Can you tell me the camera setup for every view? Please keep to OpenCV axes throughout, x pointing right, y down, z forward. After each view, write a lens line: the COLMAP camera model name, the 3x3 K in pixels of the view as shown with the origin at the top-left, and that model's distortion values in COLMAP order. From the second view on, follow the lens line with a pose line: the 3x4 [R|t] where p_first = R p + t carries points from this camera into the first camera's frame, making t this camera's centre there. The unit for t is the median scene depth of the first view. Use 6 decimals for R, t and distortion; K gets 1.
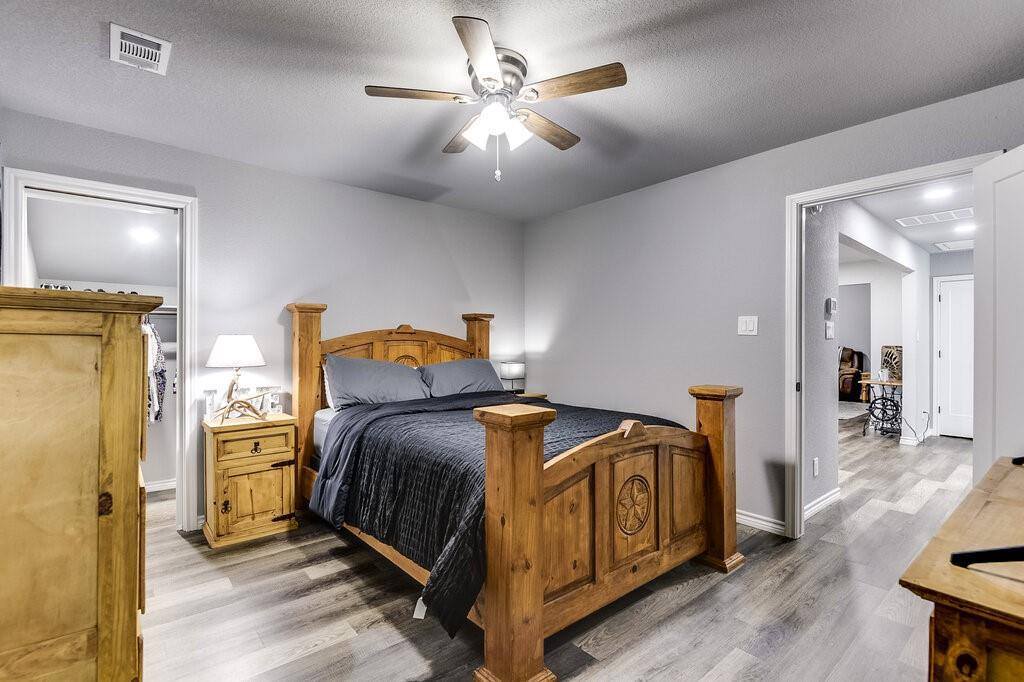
lens RADIAL K [[469.2, 0, 507.6], [0, 469.2, 343.6], [0, 0, 1]] dist [0.015248, -0.019579]
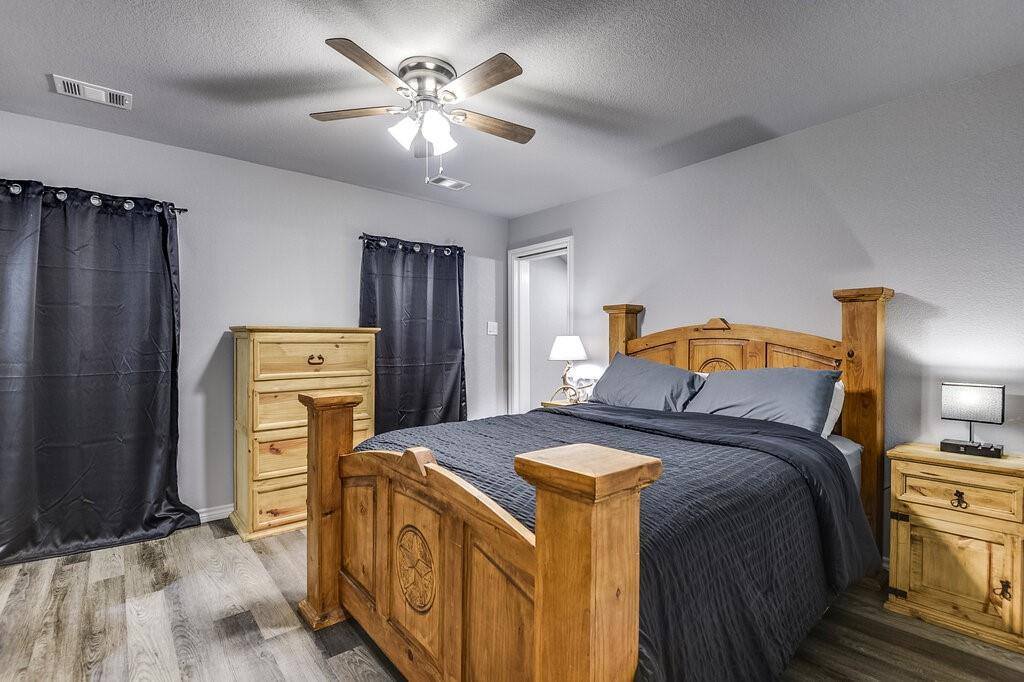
lens RADIAL K [[469.2, 0, 507.6], [0, 469.2, 343.6], [0, 0, 1]] dist [0.015248, -0.019579]
pose [[0.006410, -0.003073, -0.999975, 0.689726], [-0.003982, 0.999987, -0.003098, 0.005987], [0.999972, 0.004002, 0.006397, 0.802502]]
